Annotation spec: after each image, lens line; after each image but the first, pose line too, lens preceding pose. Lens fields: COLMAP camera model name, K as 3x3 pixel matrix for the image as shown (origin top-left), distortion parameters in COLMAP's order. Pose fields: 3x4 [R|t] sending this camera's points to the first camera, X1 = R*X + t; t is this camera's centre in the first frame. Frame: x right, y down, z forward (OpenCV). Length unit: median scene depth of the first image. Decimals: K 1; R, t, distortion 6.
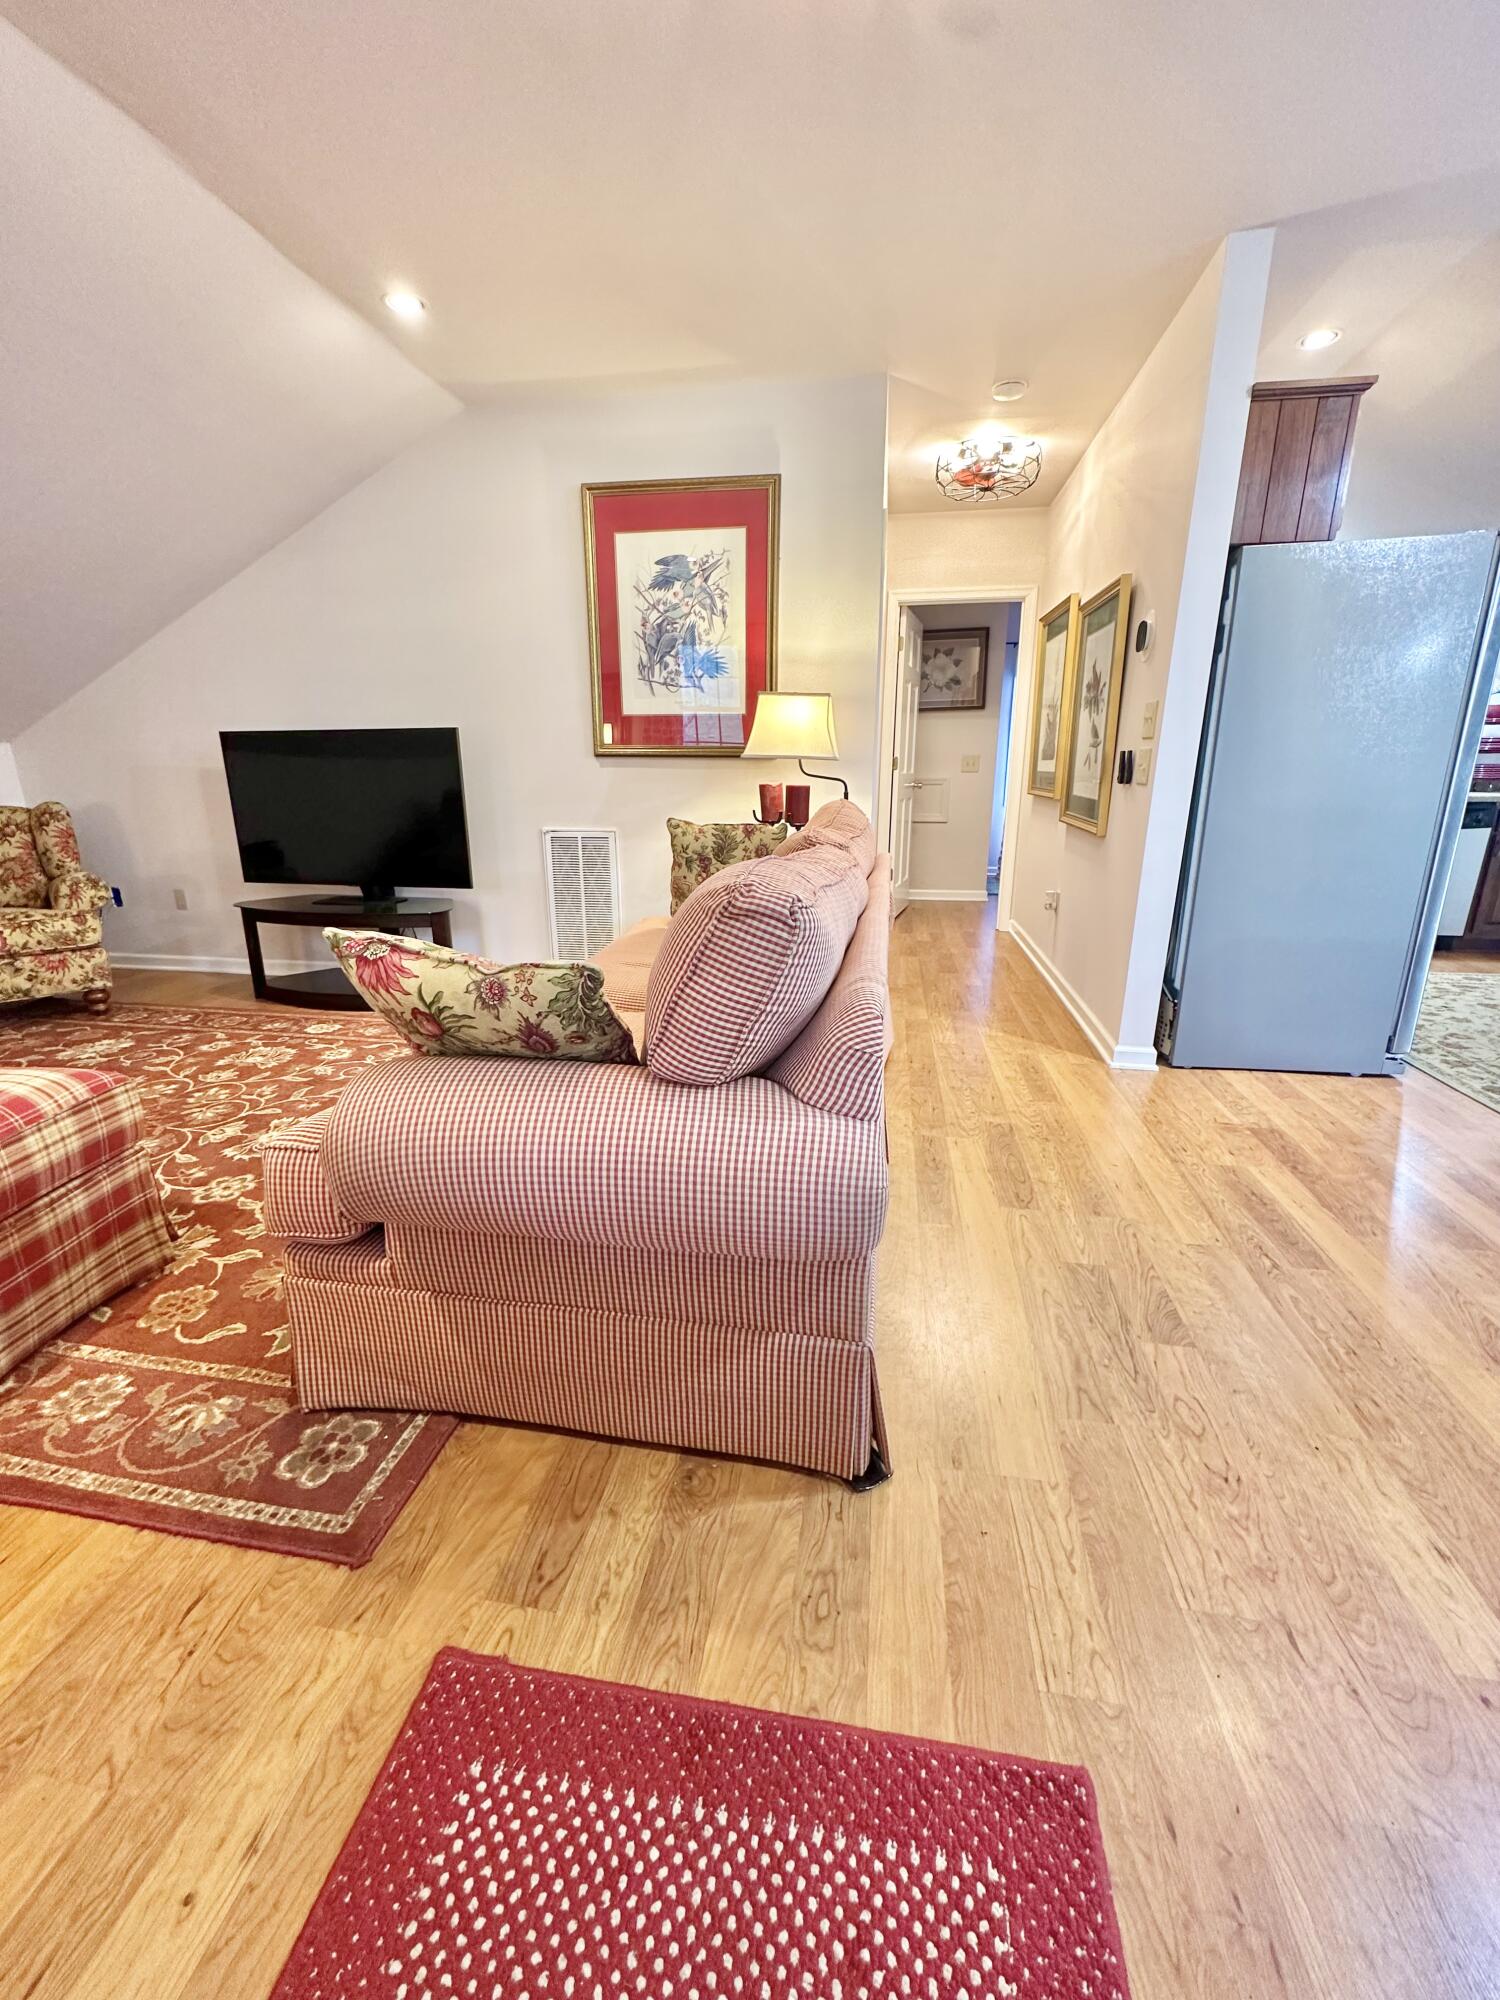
lens RADIAL K [[804.5, 0, 737.7], [0, 804.5, 985.6], [0, 0, 1]] dist [-0.003074, 0.000987]
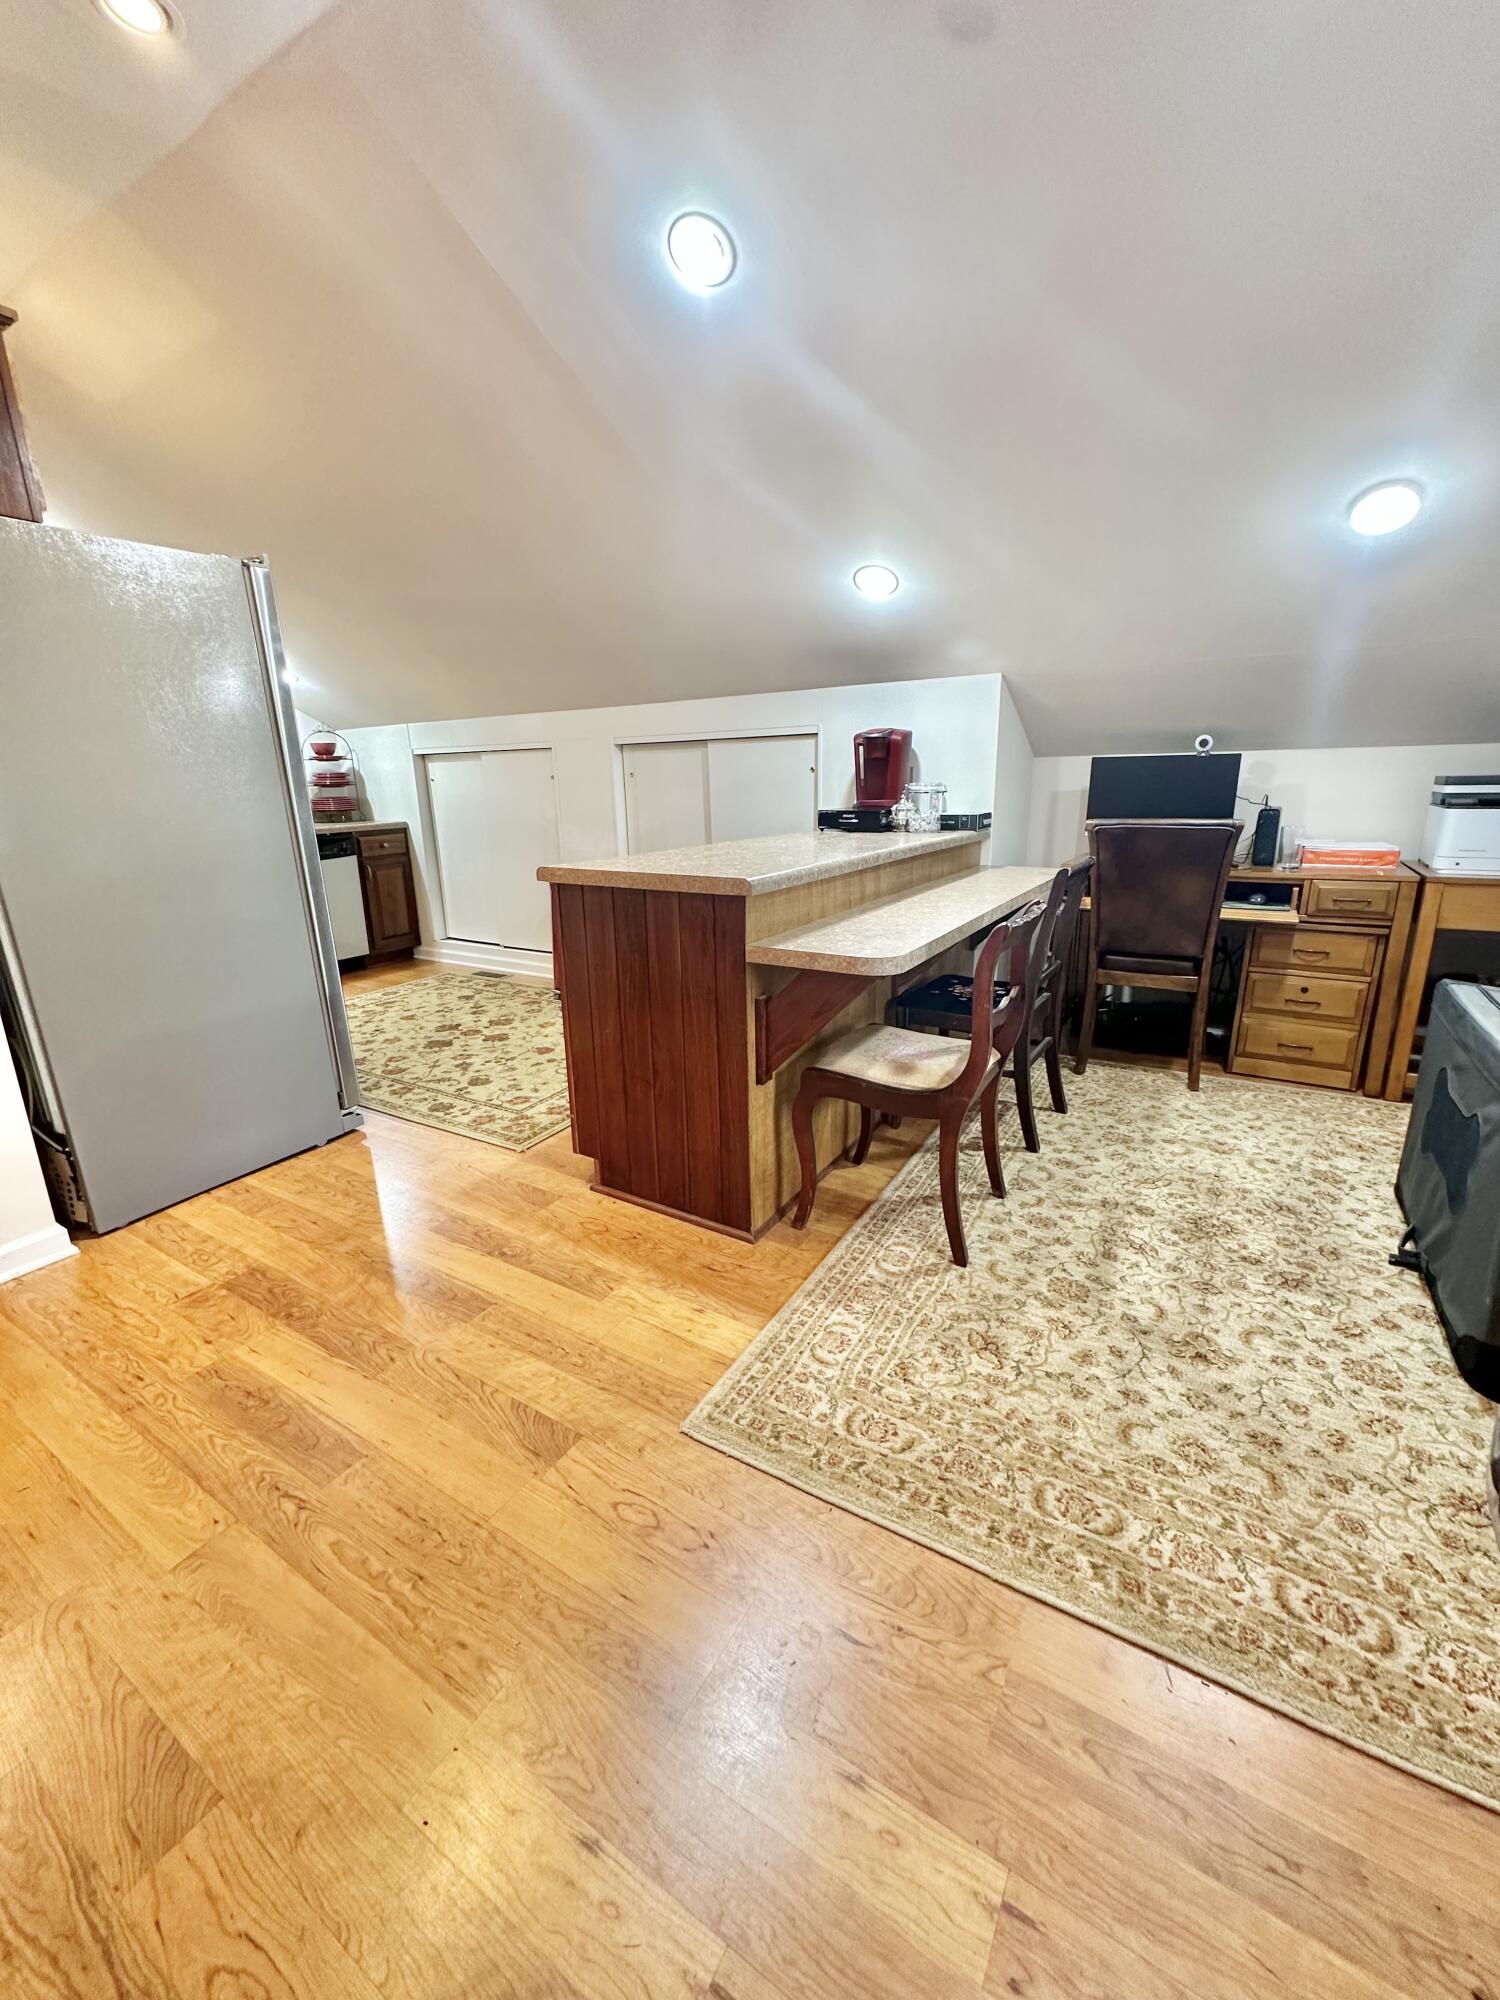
lens RADIAL K [[804.5, 0, 745.0], [0, 804.5, 996.5], [0, 0, 1]] dist [-0.003074, 0.000987]
pose [[0.379084, -0.249341, 0.891137, 0.197550], [0.264820, 0.951969, 0.153709, -0.064123], [-0.886660, 0.177722, 0.426906, 0.172770]]
